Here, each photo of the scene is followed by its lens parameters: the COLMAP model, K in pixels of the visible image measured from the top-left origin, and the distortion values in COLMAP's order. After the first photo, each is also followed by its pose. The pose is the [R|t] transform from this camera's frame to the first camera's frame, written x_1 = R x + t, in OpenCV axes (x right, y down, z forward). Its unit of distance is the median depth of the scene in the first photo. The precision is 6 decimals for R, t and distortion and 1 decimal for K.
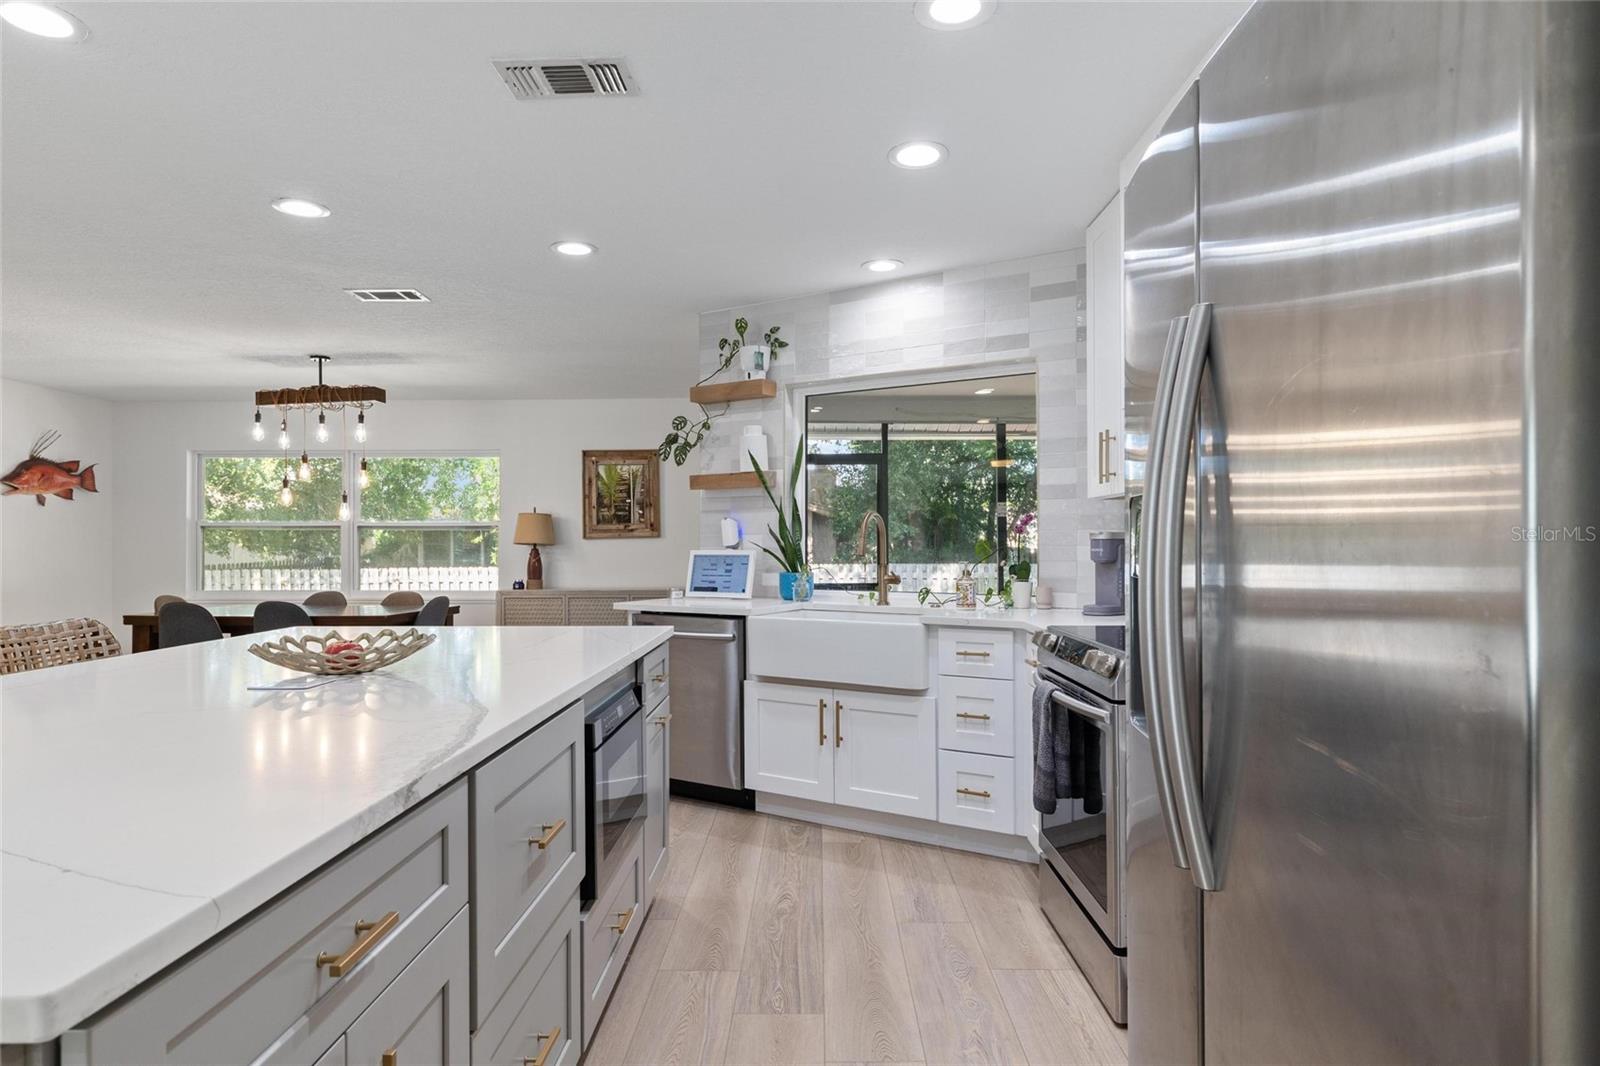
lens RADIAL K [[899.2, 0, 797.3], [0, 899.2, 541.4], [0, 0, 1]] dist [0.009052, 0.001380]
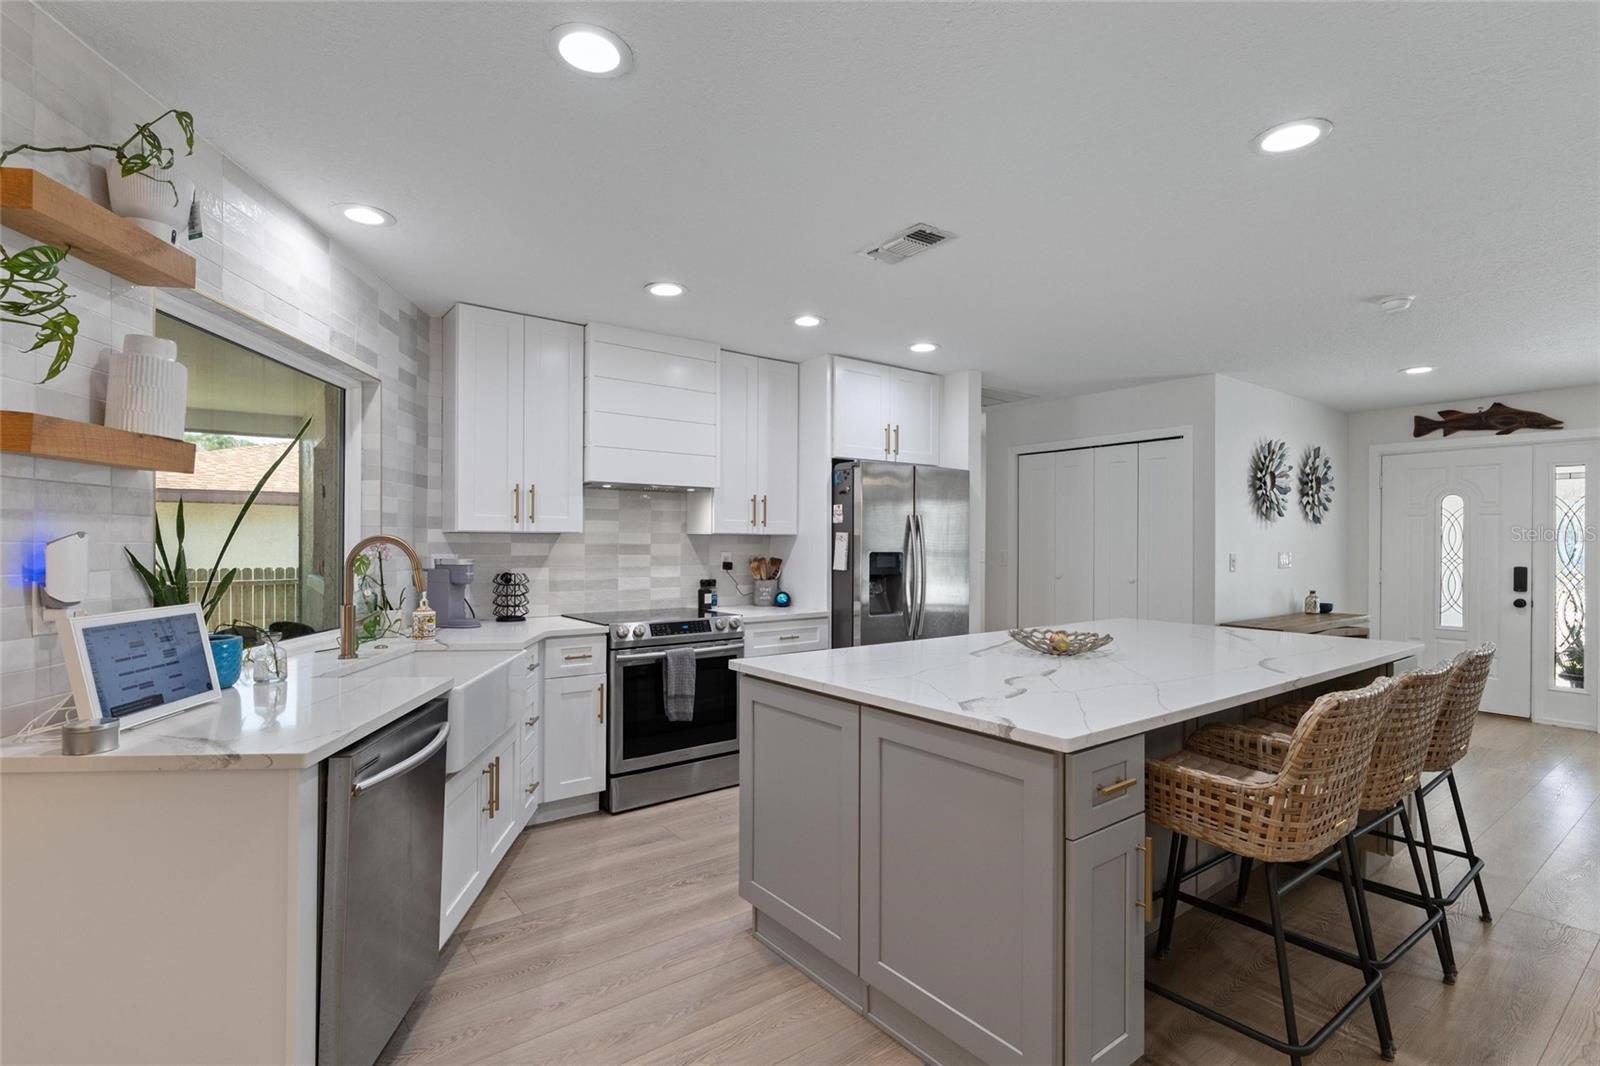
lens RADIAL K [[753.7, 0, 787.3], [0, 753.7, 533.6], [0, 0, 1]] dist [0.005674, -0.000575]
pose [[-0.617464, 0.012102, 0.786506, -0.365459], [-0.003554, 0.999829, -0.018174, -0.013750], [-0.786591, -0.014017, -0.617316, 0.641565]]
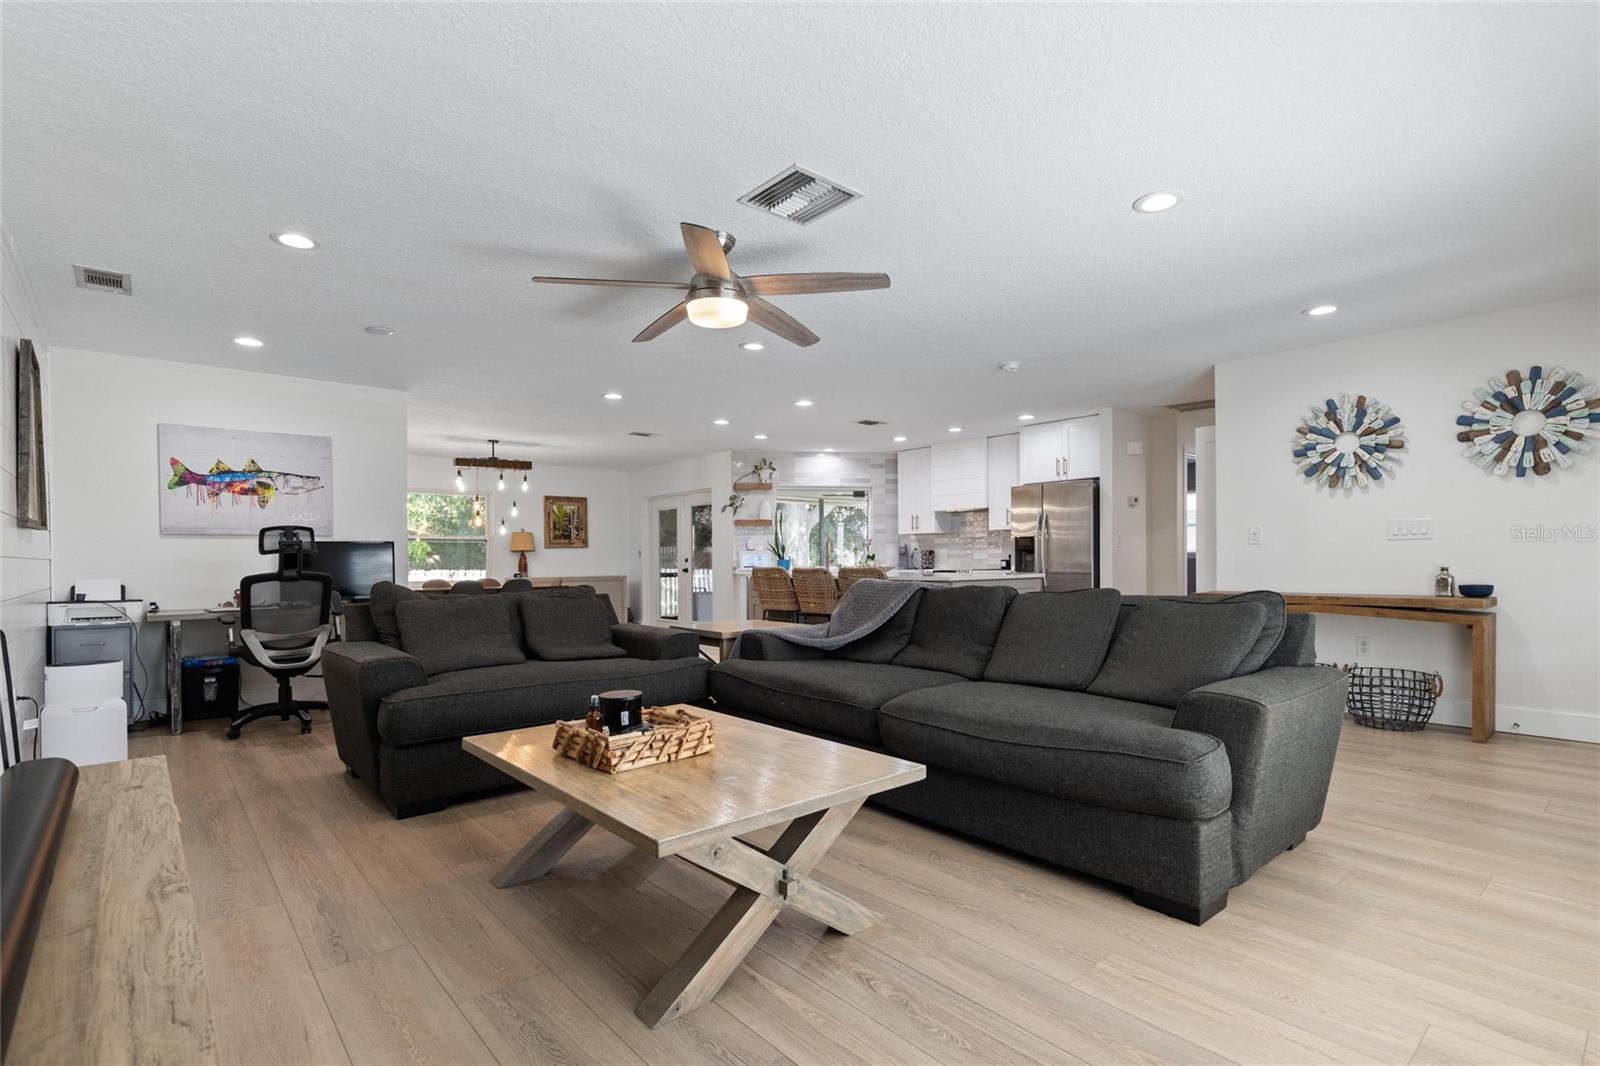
lens RADIAL K [[753.7, 0, 801.7], [0, 753.7, 577.0], [0, 0, 1]] dist [0.005674, -0.000575]
pose [[0.746444, -0.016642, 0.665240, -0.889113], [0.002885, 0.999759, 0.021774, 0.023645], [-0.665442, -0.014334, 0.746312, -0.408936]]
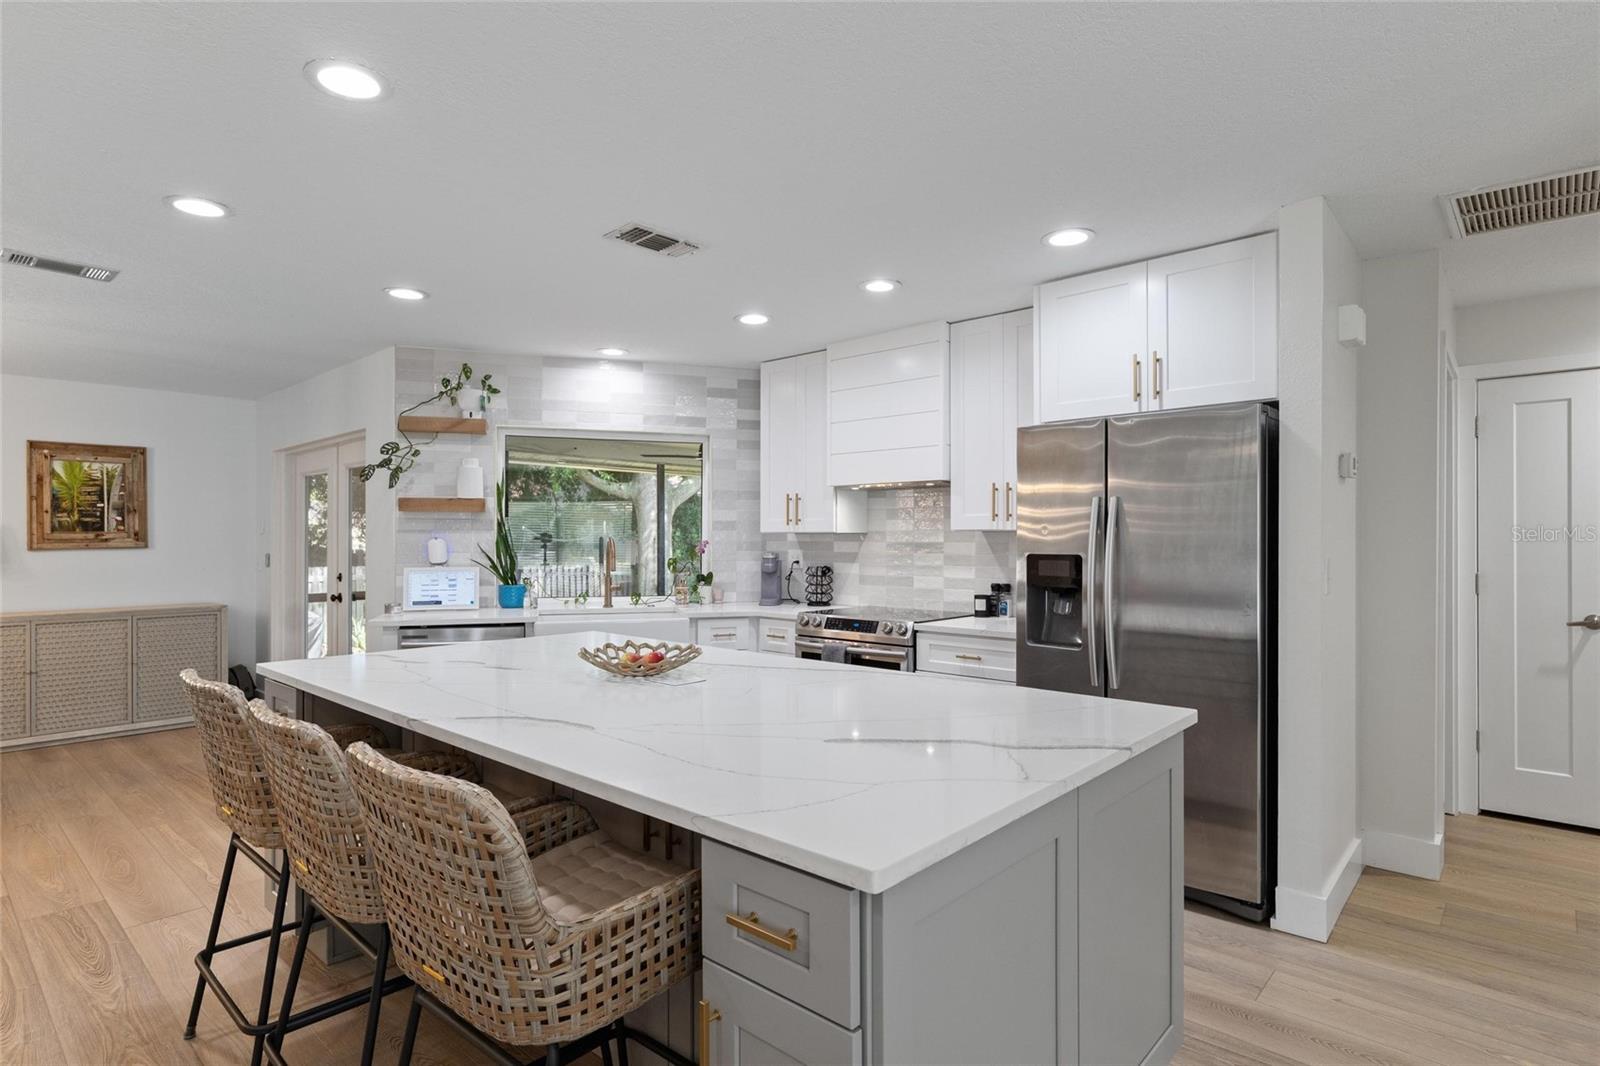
lens RADIAL K [[817.6, 0, 805.8], [0, 817.6, 542.4], [0, 0, 1]] dist [-0.000362, -0.001045]
pose [[0.654183, 0.001814, 0.756334, -0.362785], [-0.005756, 0.999980, 0.002581, -0.017083], [-0.756314, -0.006041, 0.654181, -0.003251]]
